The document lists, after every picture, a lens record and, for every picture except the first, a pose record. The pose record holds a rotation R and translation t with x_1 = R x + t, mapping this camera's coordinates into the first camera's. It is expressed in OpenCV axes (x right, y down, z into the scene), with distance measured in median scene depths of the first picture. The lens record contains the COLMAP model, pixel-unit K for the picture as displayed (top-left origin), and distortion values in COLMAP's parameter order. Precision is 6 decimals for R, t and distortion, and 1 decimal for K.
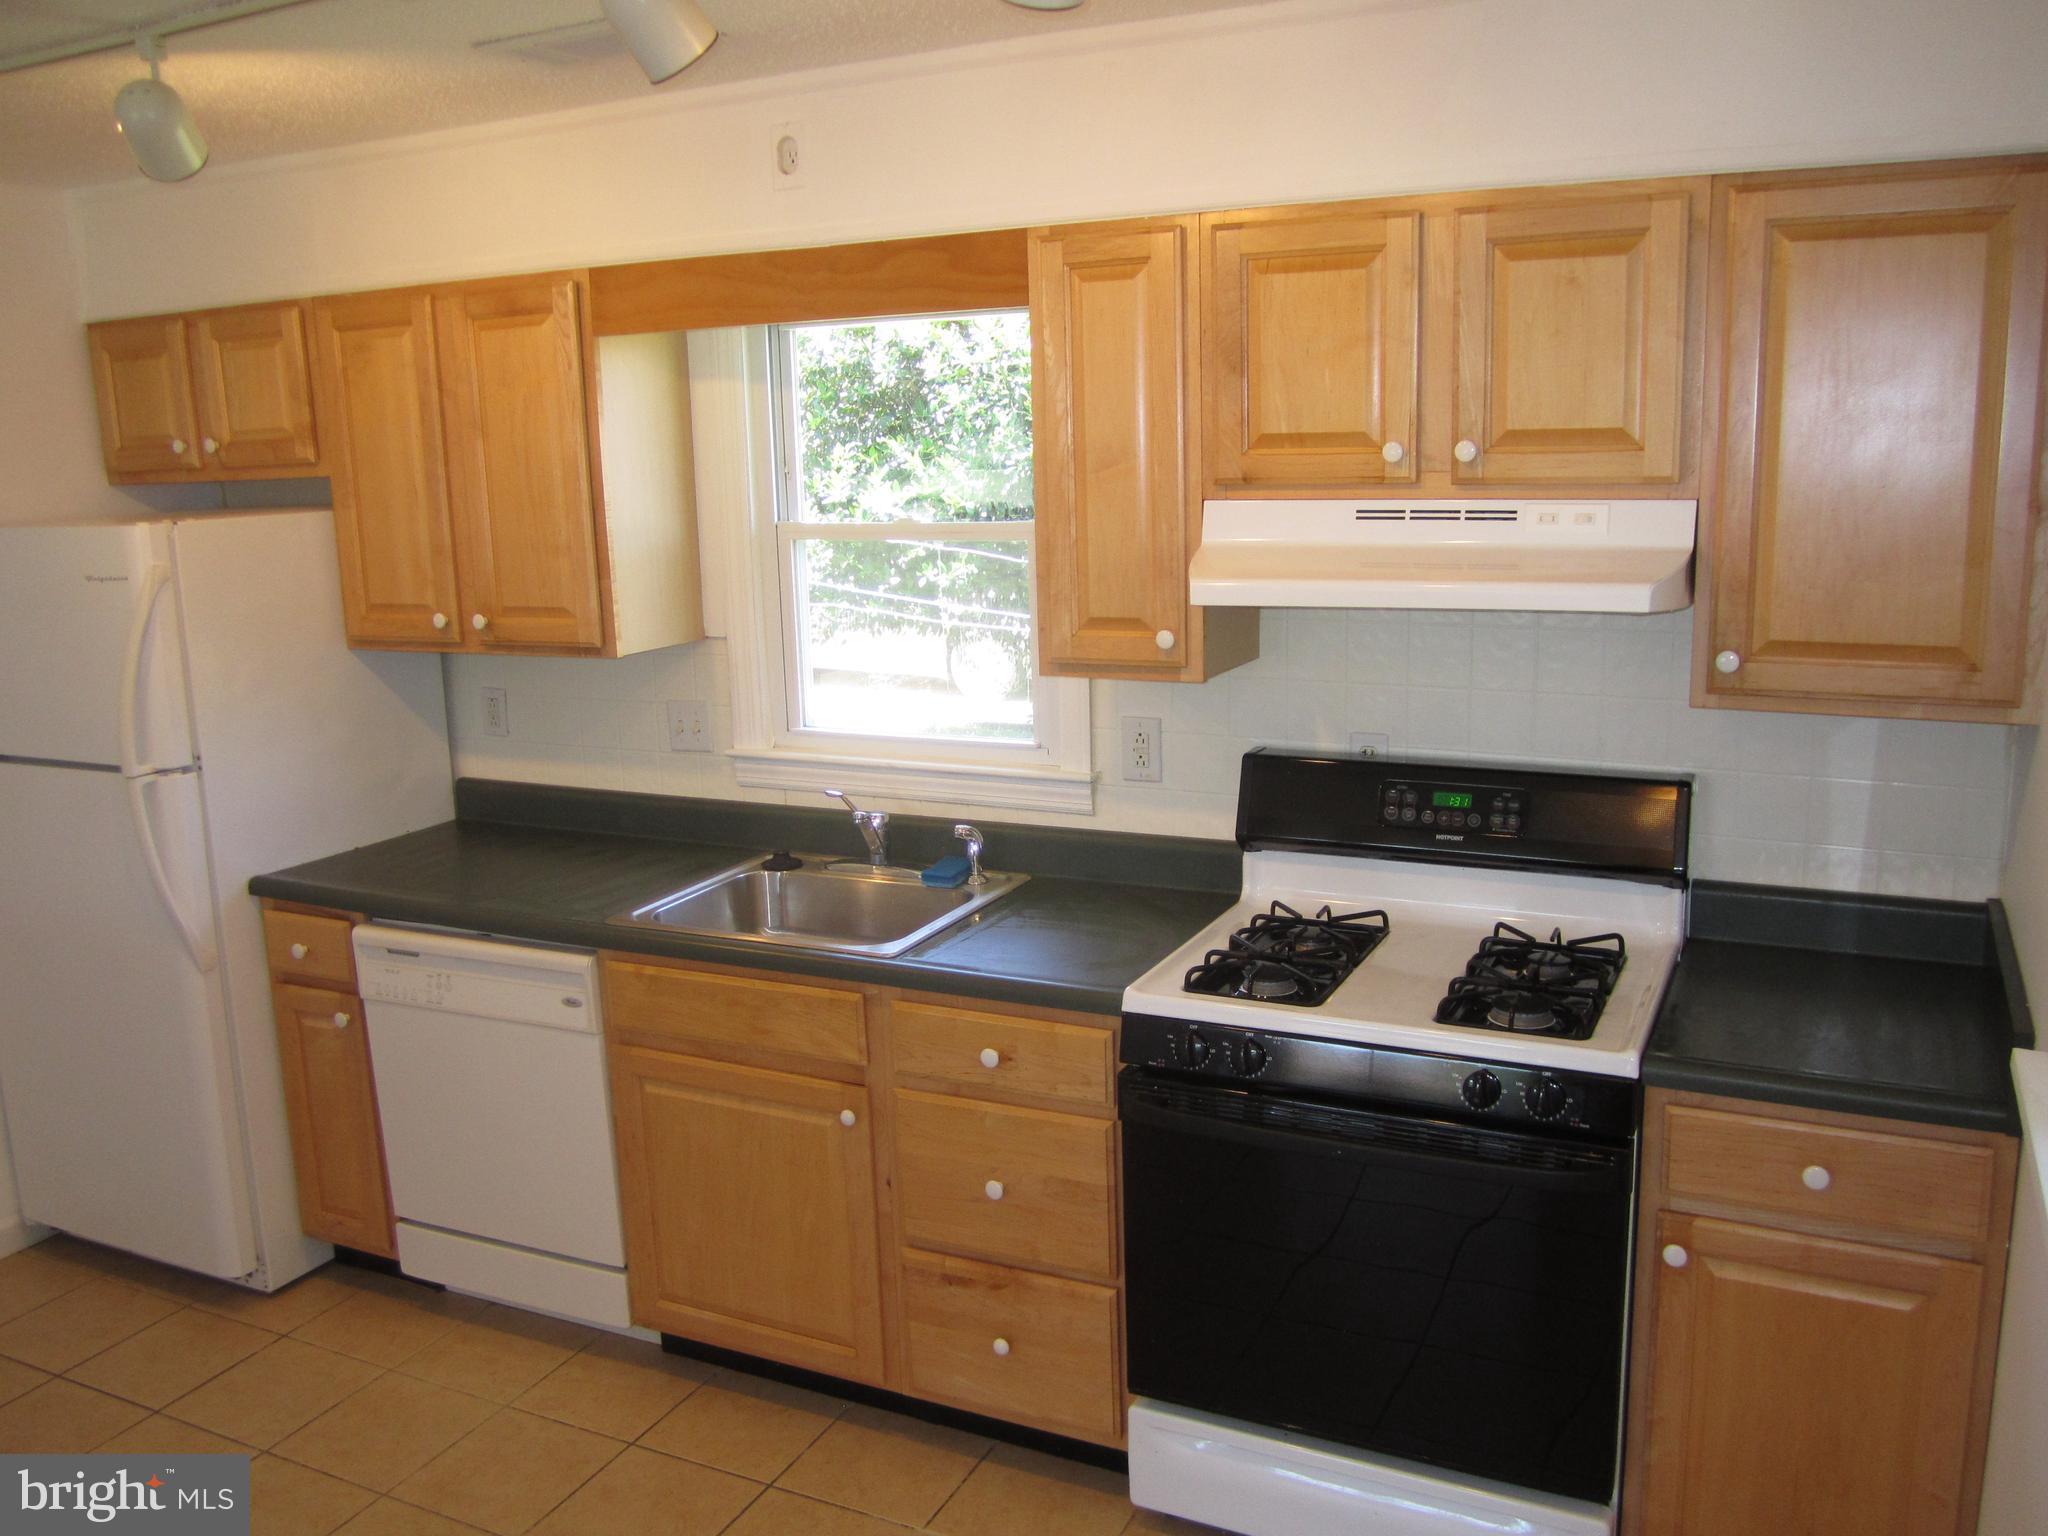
lens RADIAL K [[1662.1, 0, 1024.0], [0, 1662.1, 768.0], [0, 0, 1]] dist [-0.023377, -0.003127]
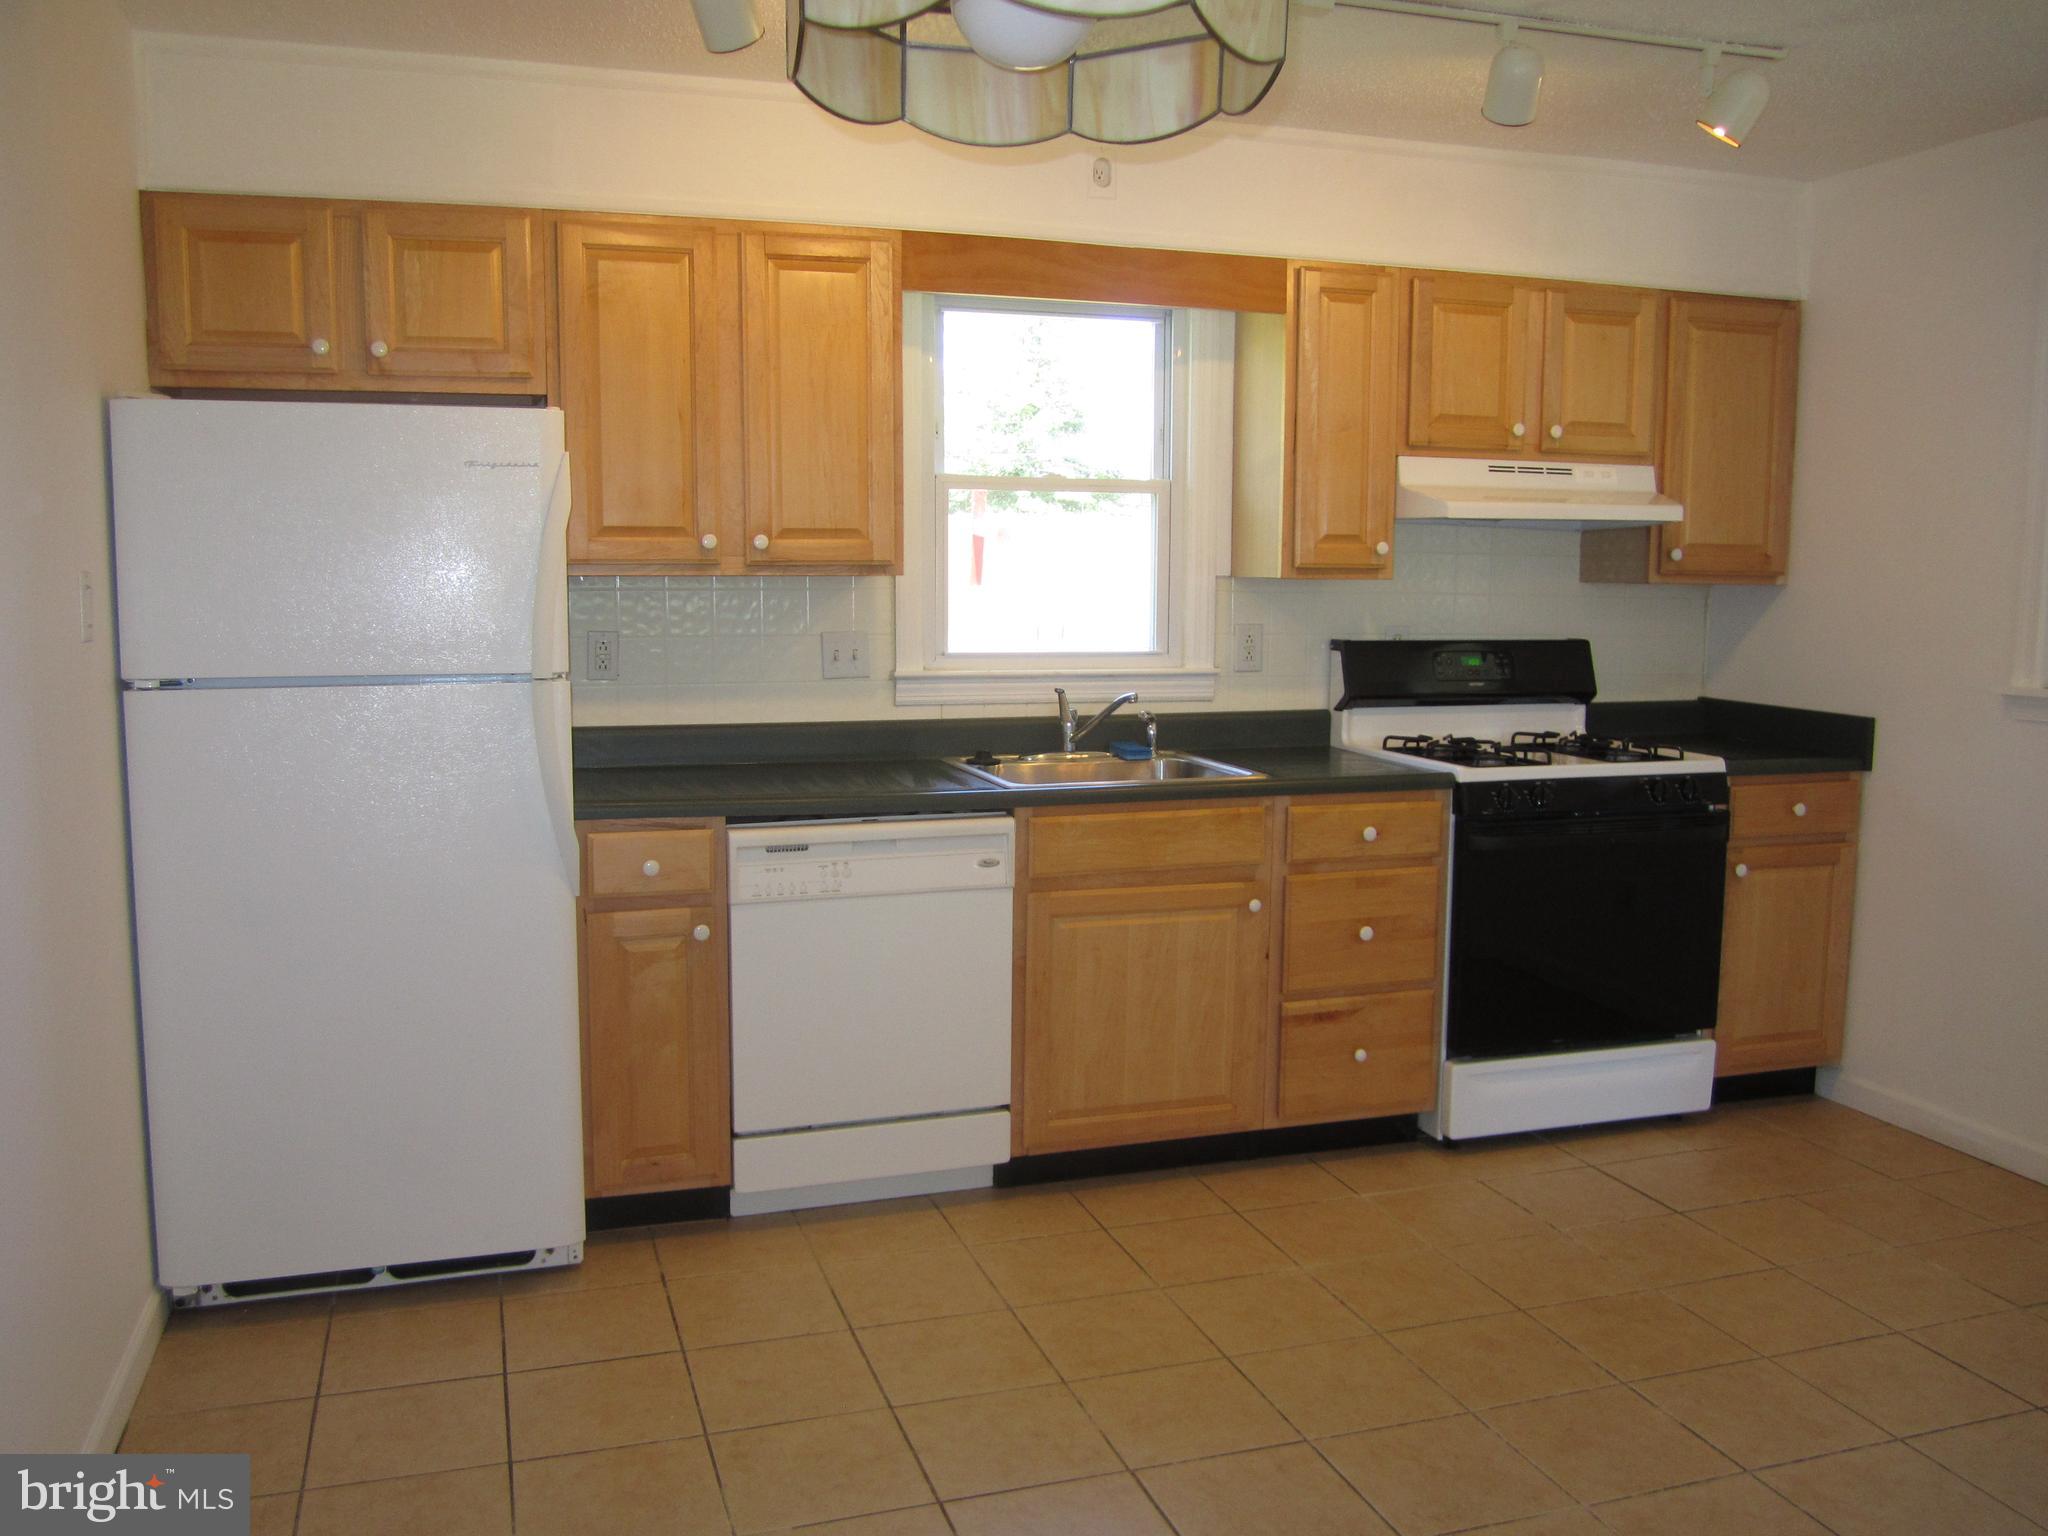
lens RADIAL K [[1744.9, 0, 1024.0], [0, 1744.9, 768.0], [0, 0, 1]] dist [-0.040074, 0.006241]
pose [[0.713929, -0.047232, 0.698623, -1.094756], [0.107827, 0.993238, -0.043039, 0.132008], [-0.691866, 0.106057, 0.714195, 0.126525]]
